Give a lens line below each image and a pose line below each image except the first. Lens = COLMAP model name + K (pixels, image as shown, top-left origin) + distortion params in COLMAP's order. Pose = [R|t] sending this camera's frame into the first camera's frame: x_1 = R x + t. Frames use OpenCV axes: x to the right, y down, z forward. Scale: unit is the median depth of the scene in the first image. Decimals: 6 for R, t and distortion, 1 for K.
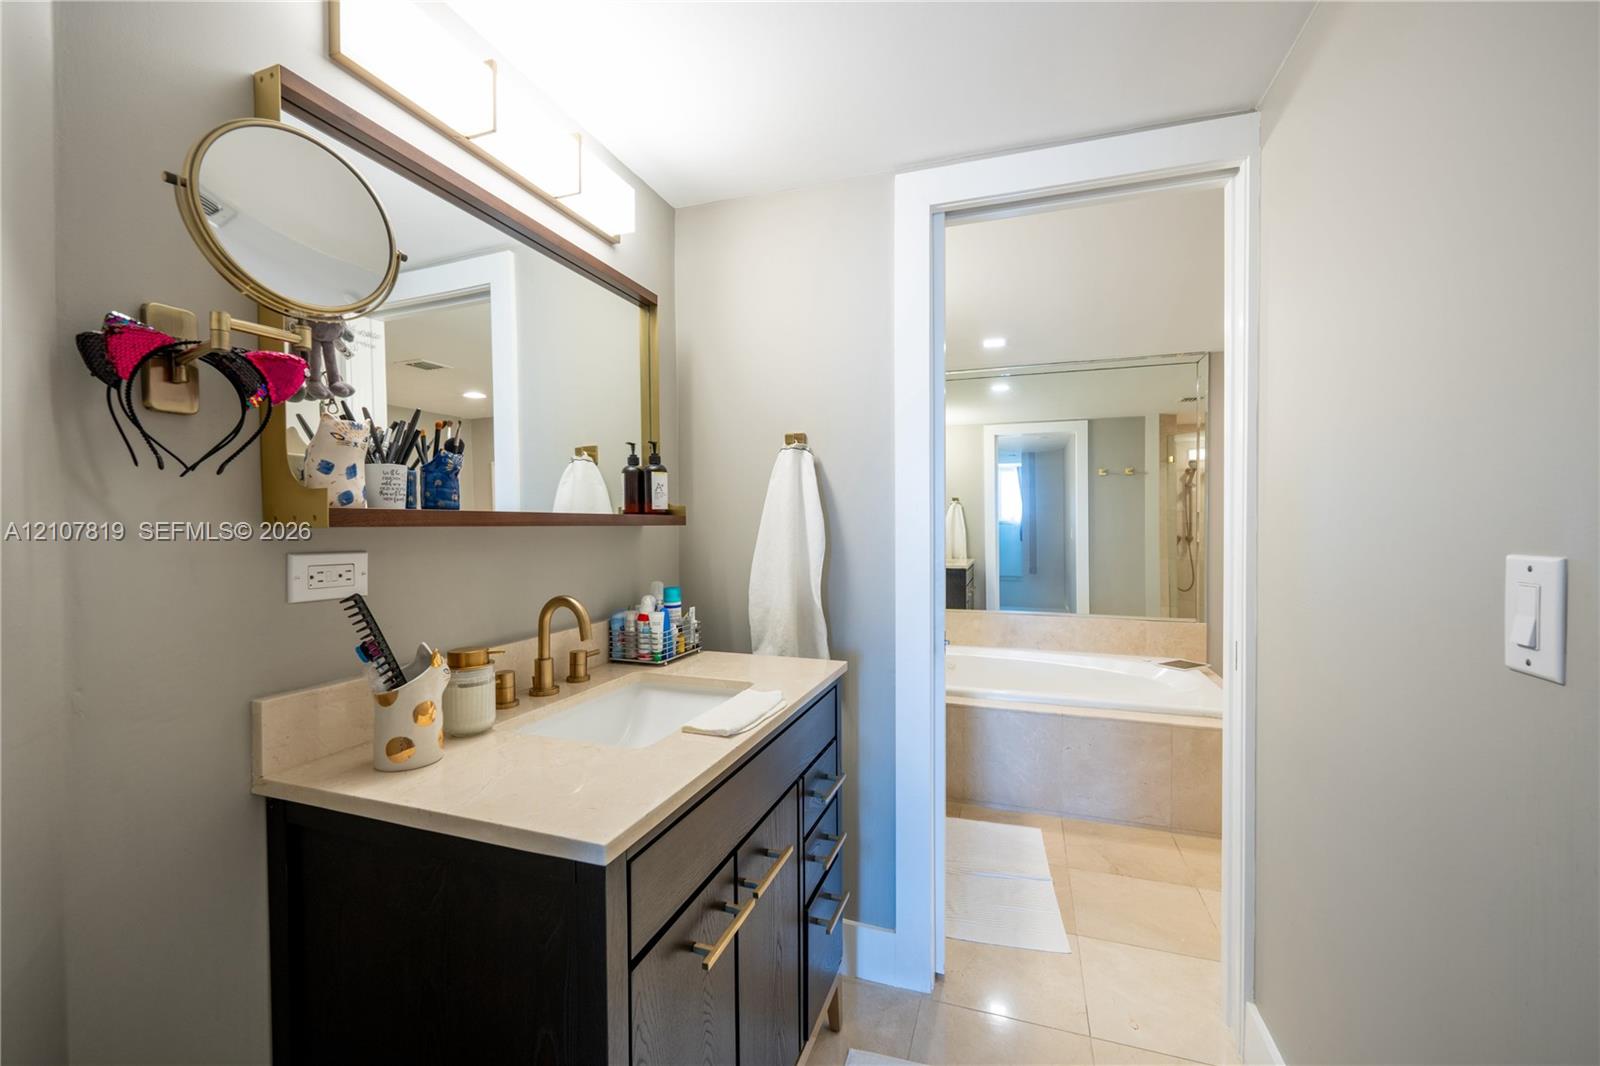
lens RADIAL K [[642.4, 0, 806.3], [0, 642.4, 531.8], [0, 0, 1]] dist [0.001387, -0.000019]
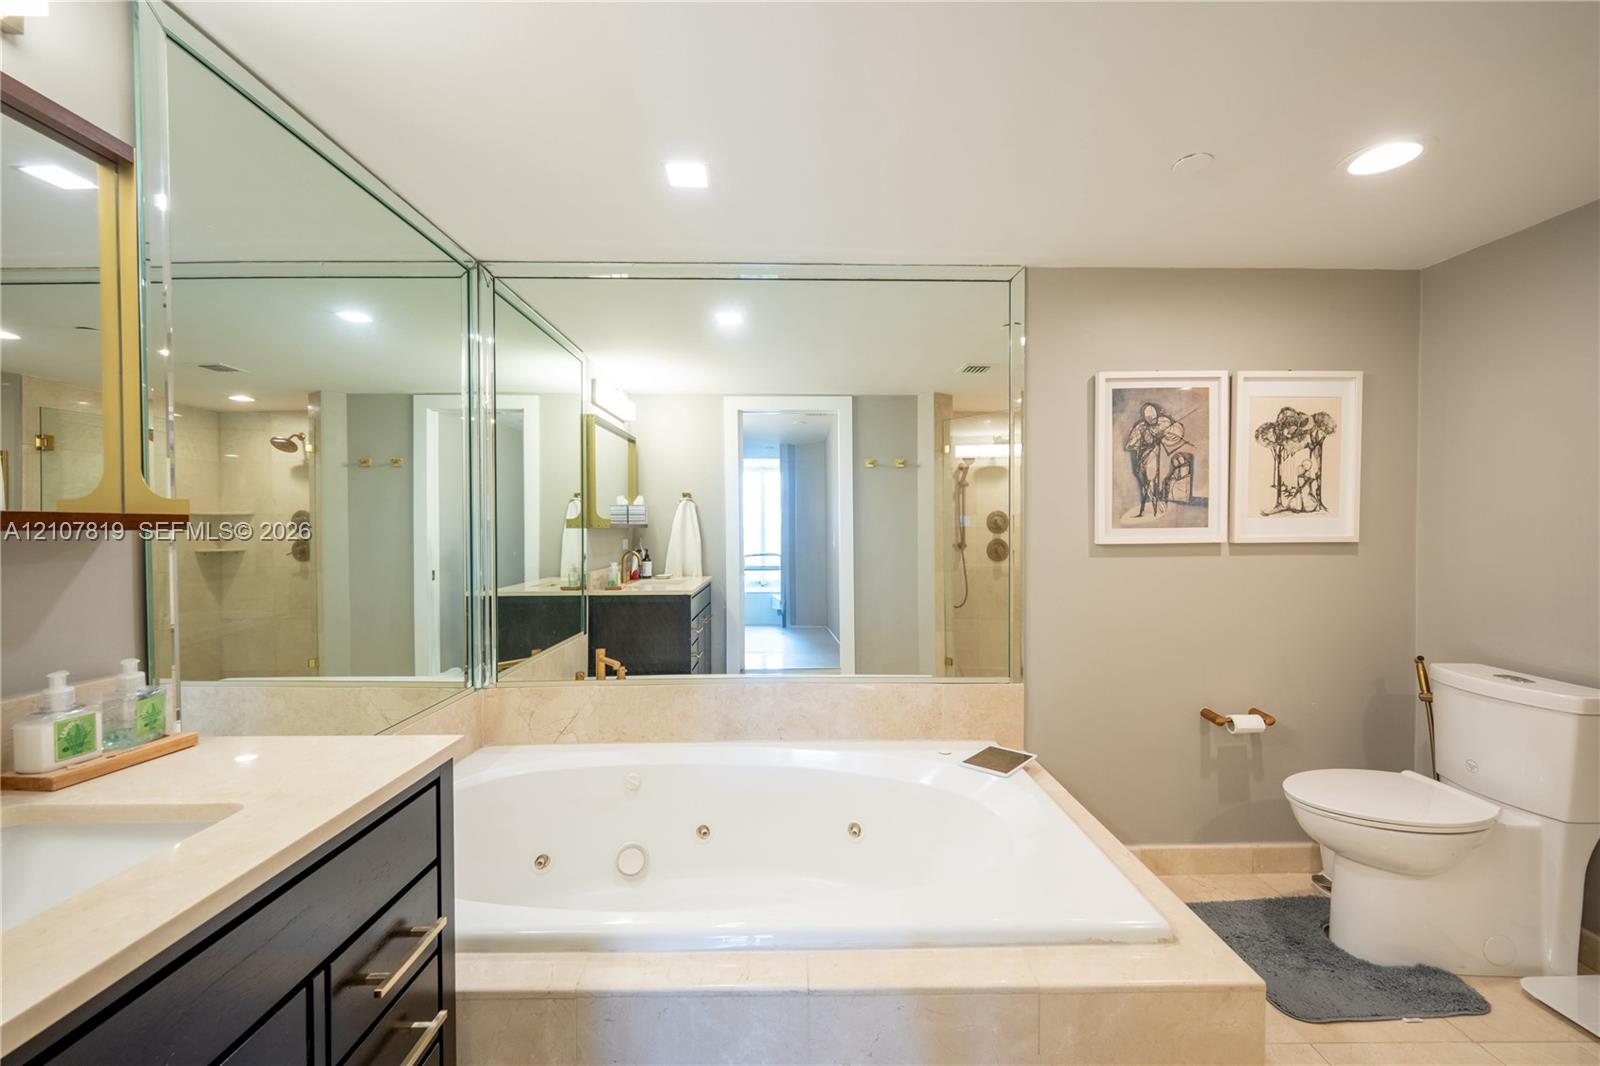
lens RADIAL K [[642.4, 0, 800.4], [0, 642.4, 534.4], [0, 0, 1]] dist [0.001387, -0.000019]
pose [[0.943614, -0.002570, 0.331037, 0.121238], [0.003230, 0.999994, -0.001445, -0.005011], [-0.331031, 0.002432, 0.943617, 0.287252]]
